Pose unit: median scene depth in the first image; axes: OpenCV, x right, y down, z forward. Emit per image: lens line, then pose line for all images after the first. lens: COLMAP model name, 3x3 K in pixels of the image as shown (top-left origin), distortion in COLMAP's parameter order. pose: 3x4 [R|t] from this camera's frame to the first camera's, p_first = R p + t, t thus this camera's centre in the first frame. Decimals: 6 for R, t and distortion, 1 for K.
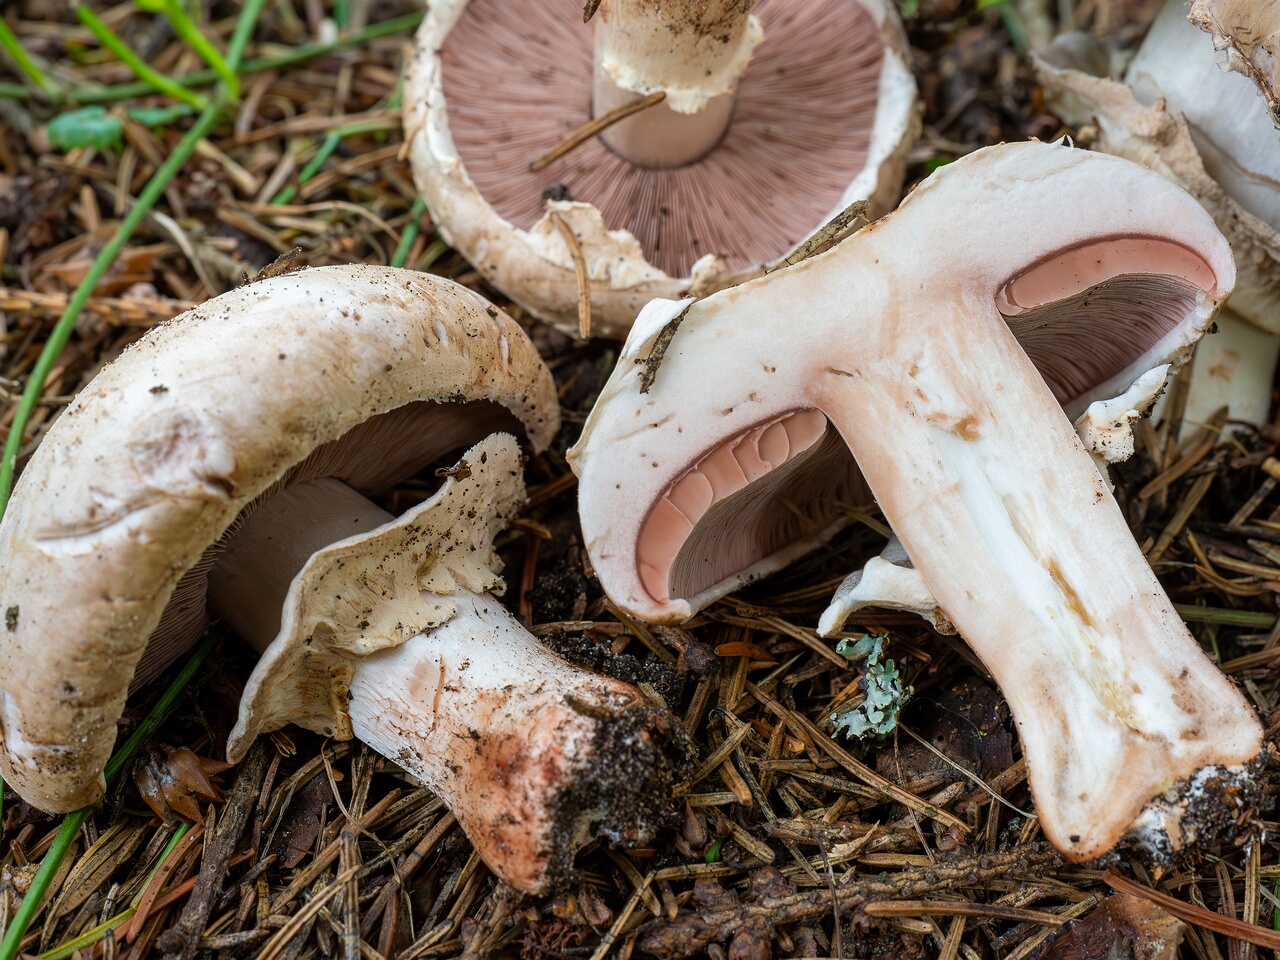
lens RADIAL K [[2171.7, 0, 621.2], [0, 2171.7, 454.1], [0, 0, 1]] dist [0.033659, 0.000000]
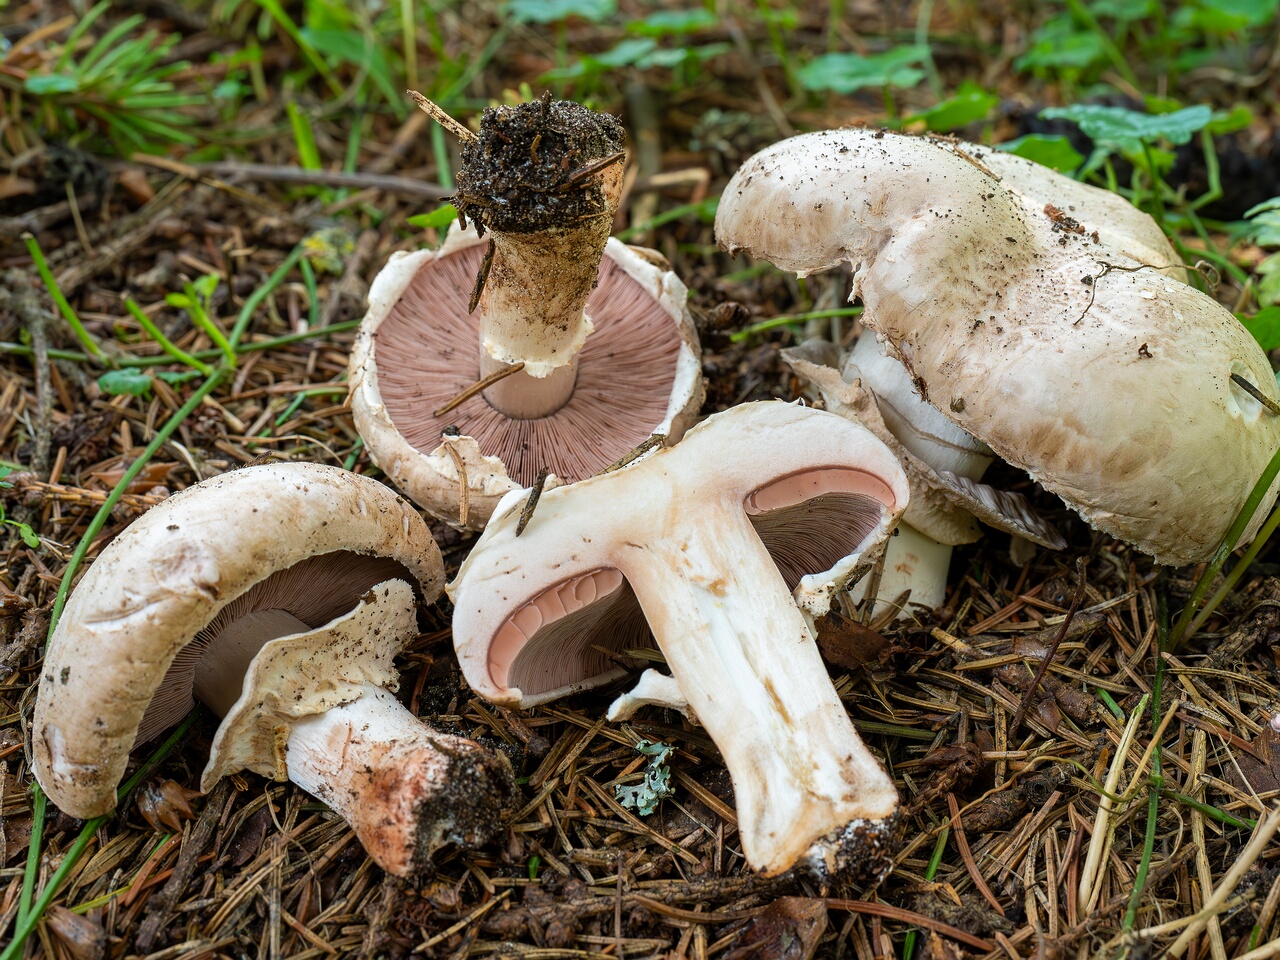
lens RADIAL K [[2171.7, 0, 647.1], [0, 2171.7, 474.8], [0, 0, 1]] dist [0.033659, 0.000000]
pose [[0.999270, 0.033620, 0.018137, 0.083386], [-0.030257, 0.986421, -0.161426, 0.153121], [-0.023318, 0.160760, 0.986718, -0.474441]]
